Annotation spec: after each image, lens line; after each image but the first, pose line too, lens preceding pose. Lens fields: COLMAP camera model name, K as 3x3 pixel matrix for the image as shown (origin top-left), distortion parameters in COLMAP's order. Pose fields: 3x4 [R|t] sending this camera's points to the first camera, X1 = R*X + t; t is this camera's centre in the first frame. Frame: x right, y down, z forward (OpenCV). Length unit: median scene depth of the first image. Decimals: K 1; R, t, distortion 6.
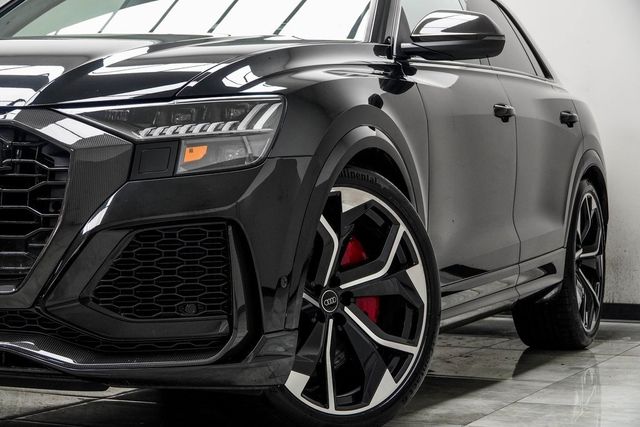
lens RADIAL K [[1743.1, 0, 320.0], [0, 1743.1, 213.5], [0, 0, 1]] dist [-0.505686, 0.498729]
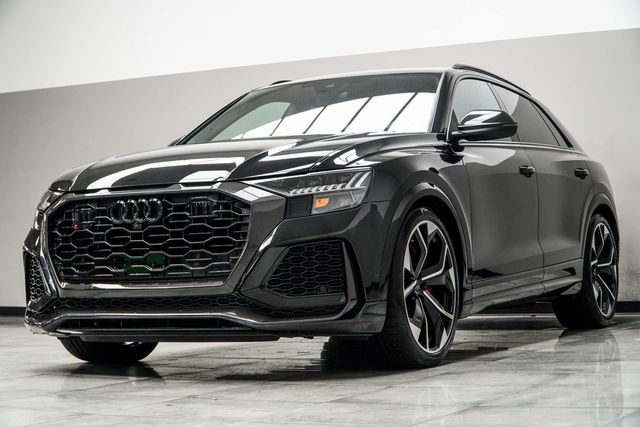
lens RADIAL K [[1251.5, 0, 320.0], [0, 1251.5, 213.5], [0, 0, 1]] dist [-0.029592, -0.166003]
pose [[0.994205, -0.054482, -0.092669, 0.041719], [0.051106, 0.997954, -0.038416, 0.024336], [0.094572, 0.033457, 0.994956, -0.254919]]
